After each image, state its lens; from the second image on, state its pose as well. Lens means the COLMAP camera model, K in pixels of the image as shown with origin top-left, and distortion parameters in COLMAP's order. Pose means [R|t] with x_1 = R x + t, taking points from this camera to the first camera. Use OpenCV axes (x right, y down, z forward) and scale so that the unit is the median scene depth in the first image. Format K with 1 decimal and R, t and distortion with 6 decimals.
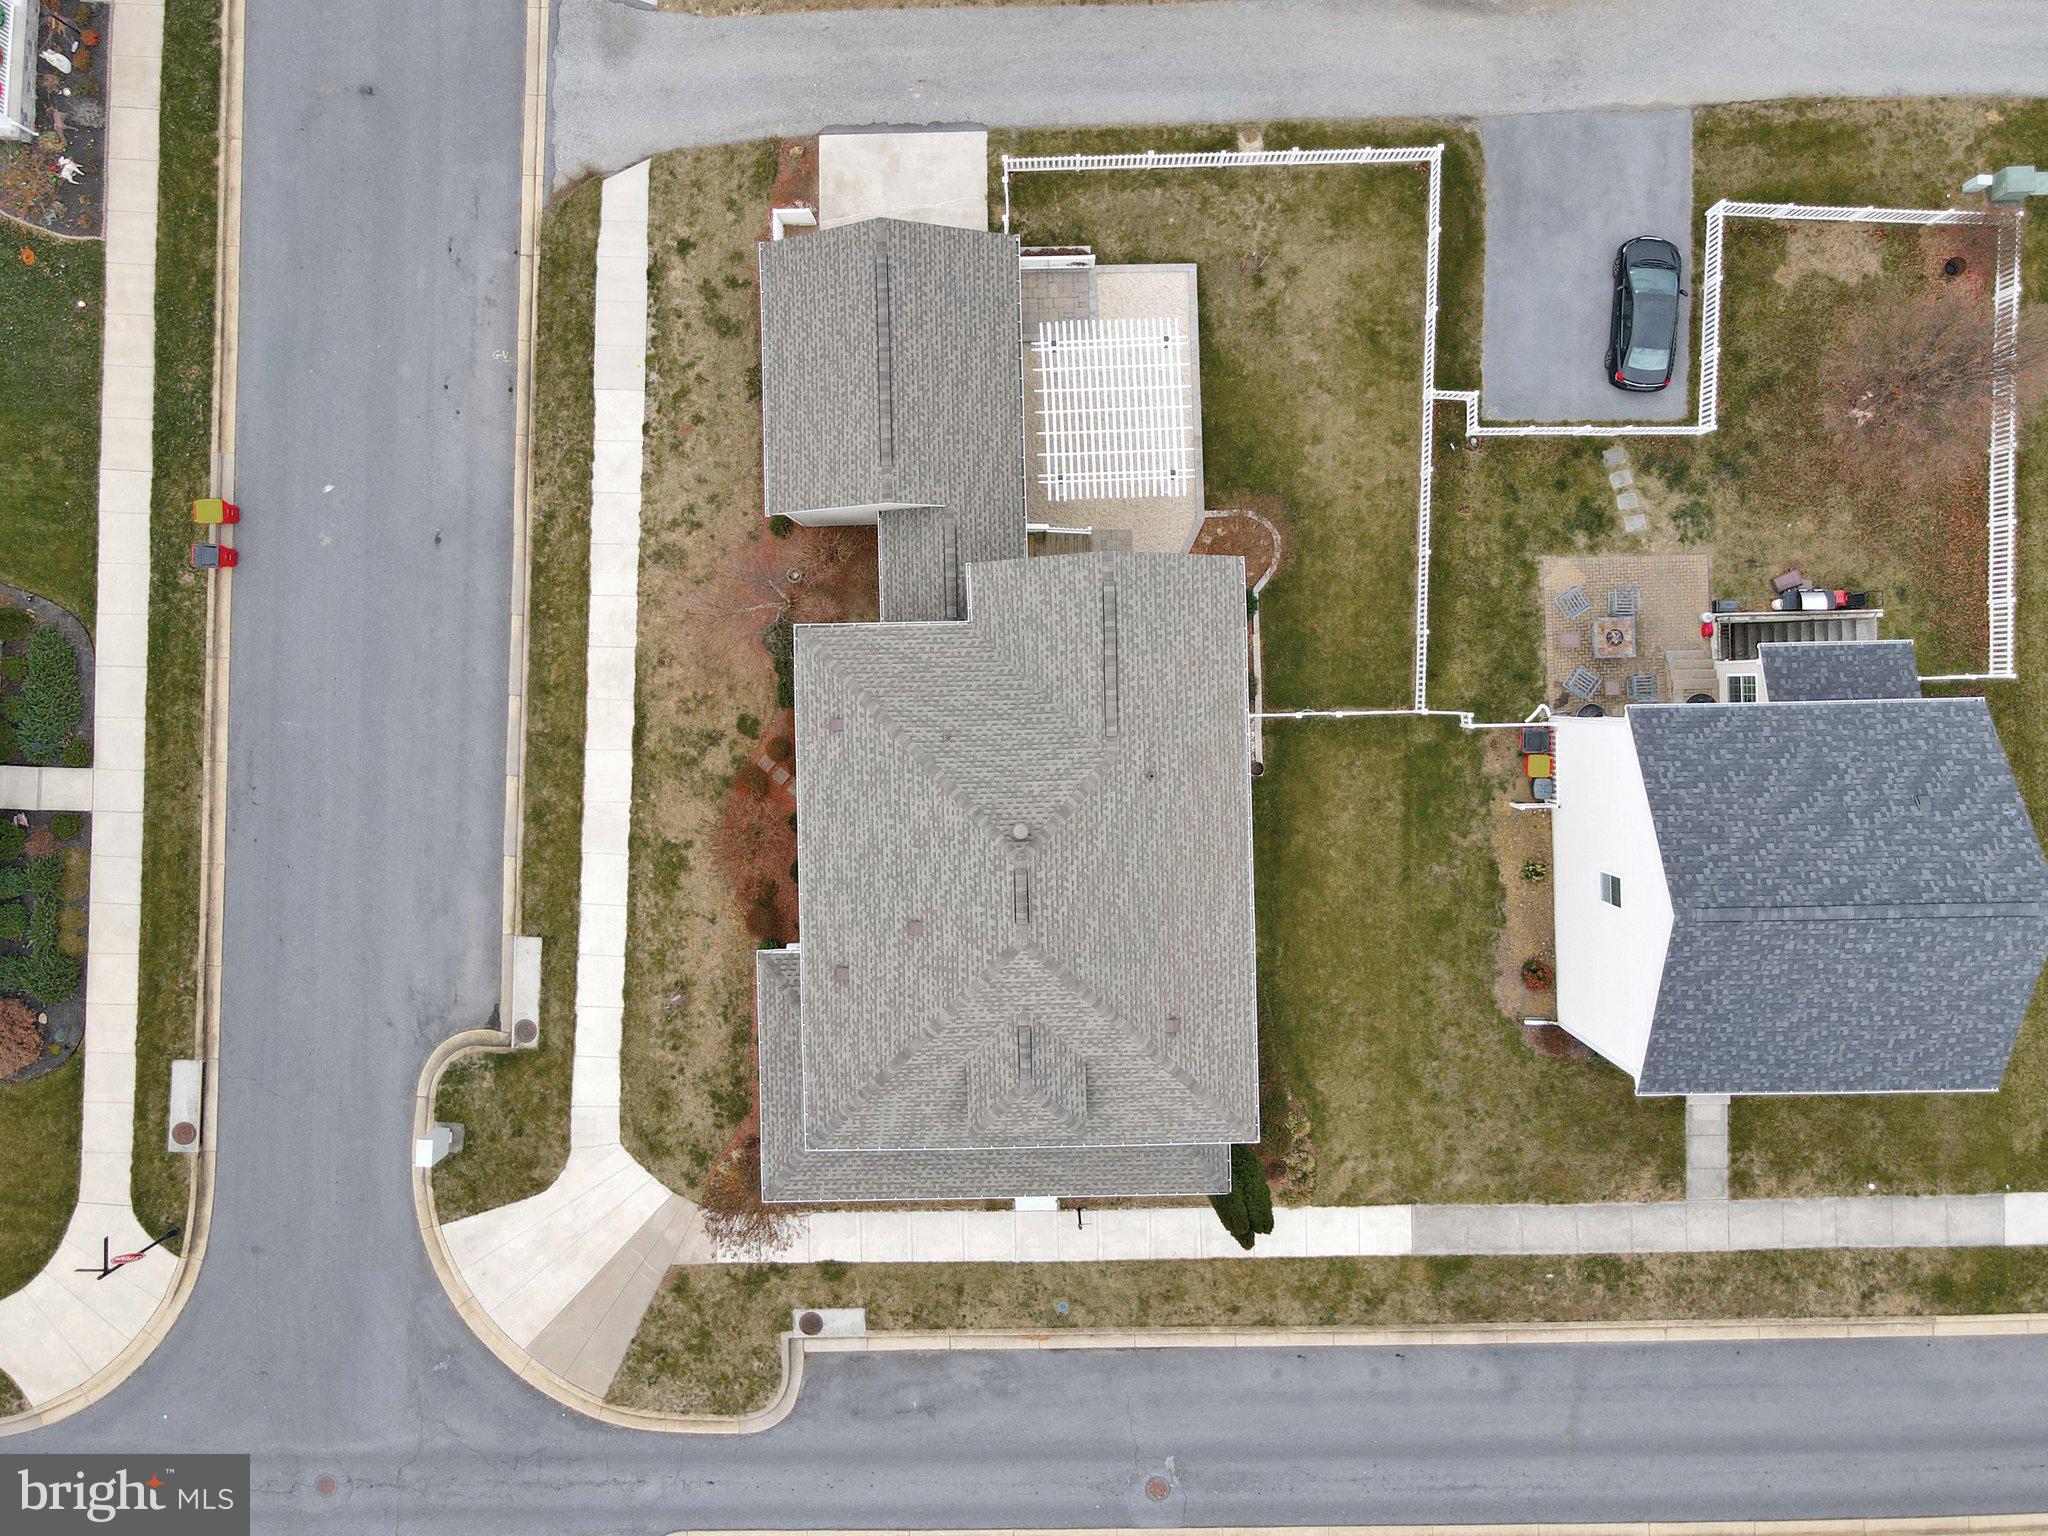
lens RADIAL K [[1507.2, 0, 1011.2], [0, 1507.2, 682.3], [0, 0, 1]] dist [0.015576, 0.012222]
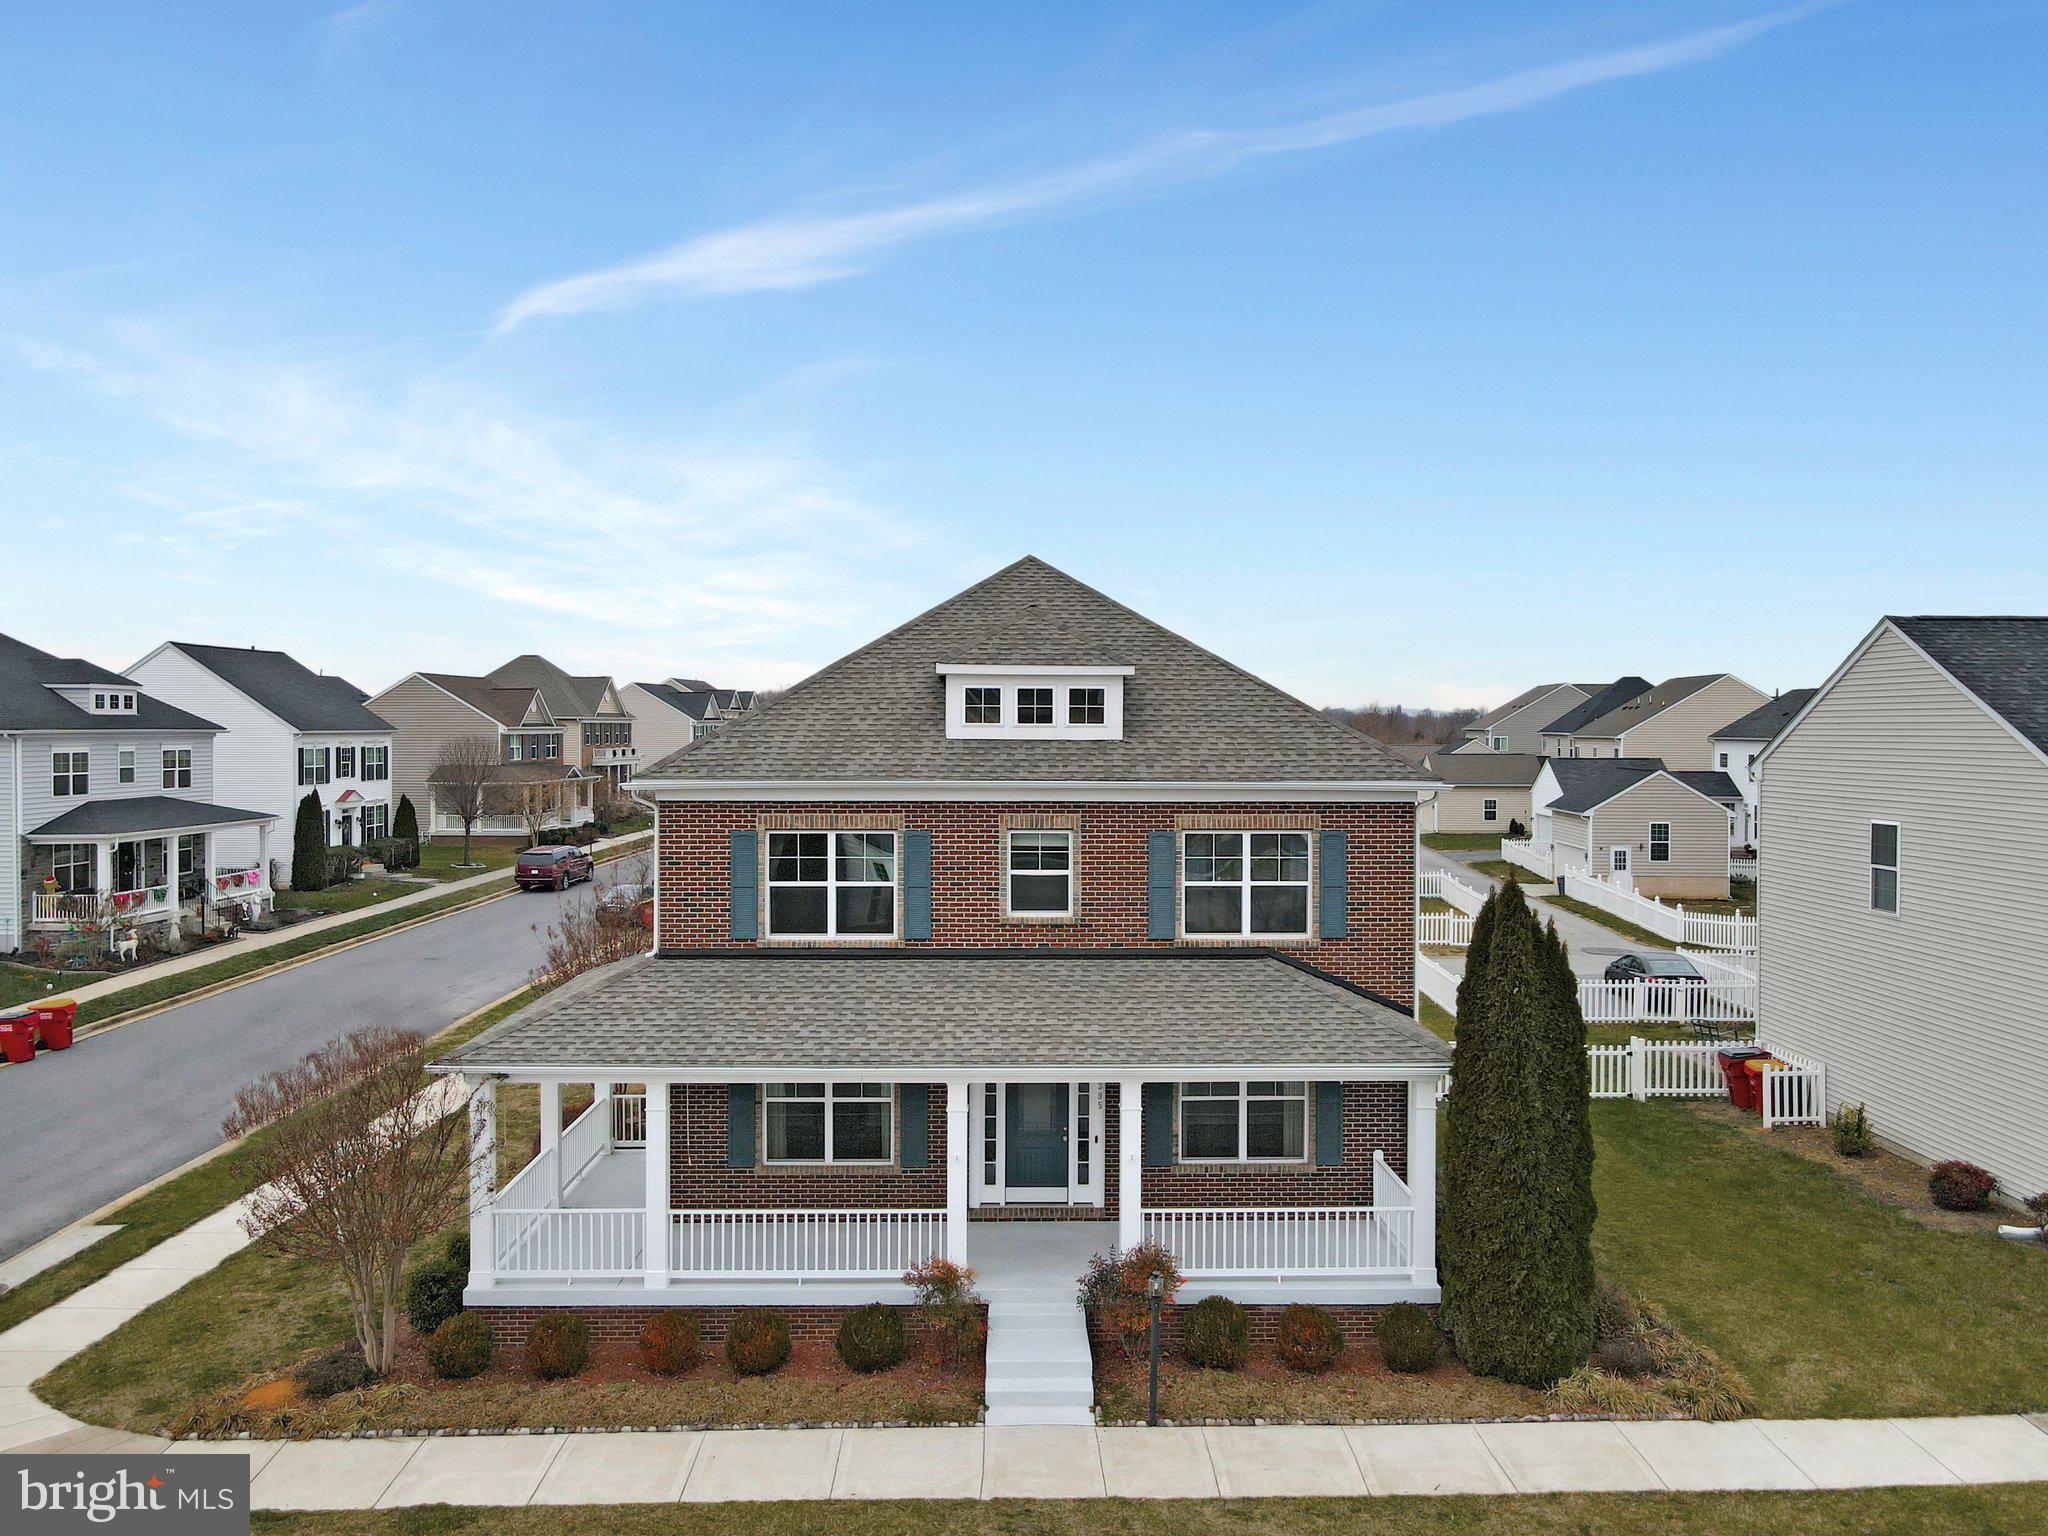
lens RADIAL K [[1507.2, 0, 987.8], [0, 1507.2, 806.5], [0, 0, 1]] dist [0.015576, 0.012222]
pose [[0.998997, 0.038098, -0.023545, 0.007042], [-0.025722, 0.057697, -0.998003, 0.720511], [-0.036664, 0.997607, 0.058619, 0.827809]]
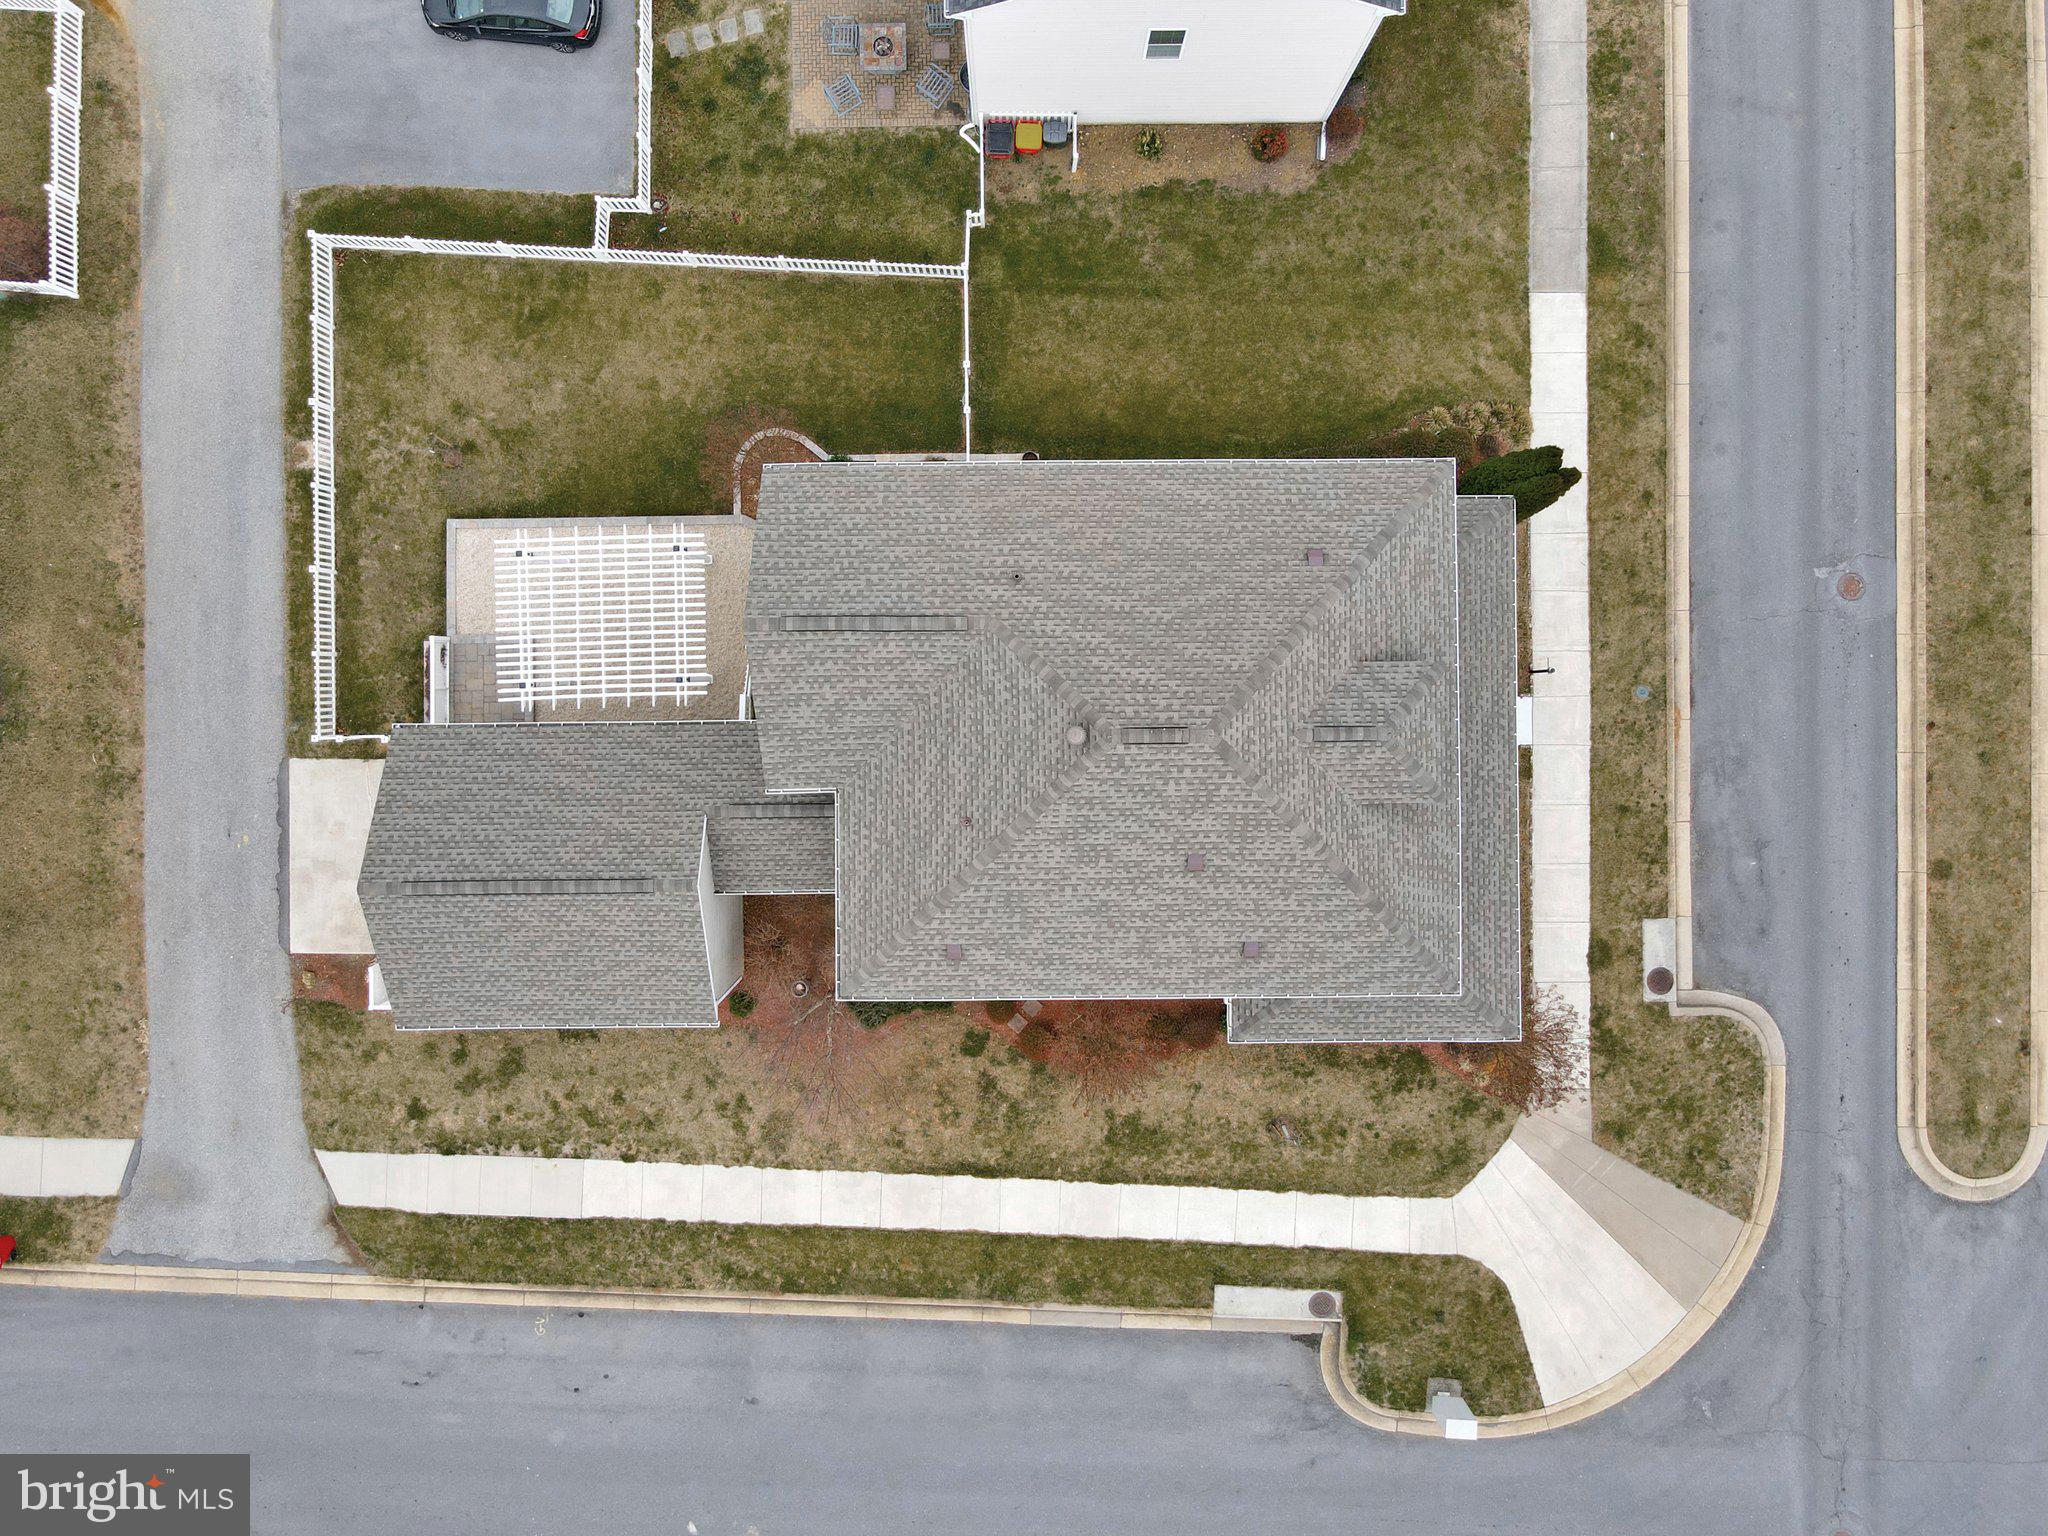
lens RADIAL K [[1430.3, 0, 1039.0], [0, 1430.3, 697.2], [0, 0, 1]] dist [0.020455, 0.006161]
pose [[0.015297, -0.999665, 0.020859, 0.008599], [0.999840, 0.015487, 0.008969, 0.057020], [-0.009289, 0.020718, 0.999742, 0.174144]]
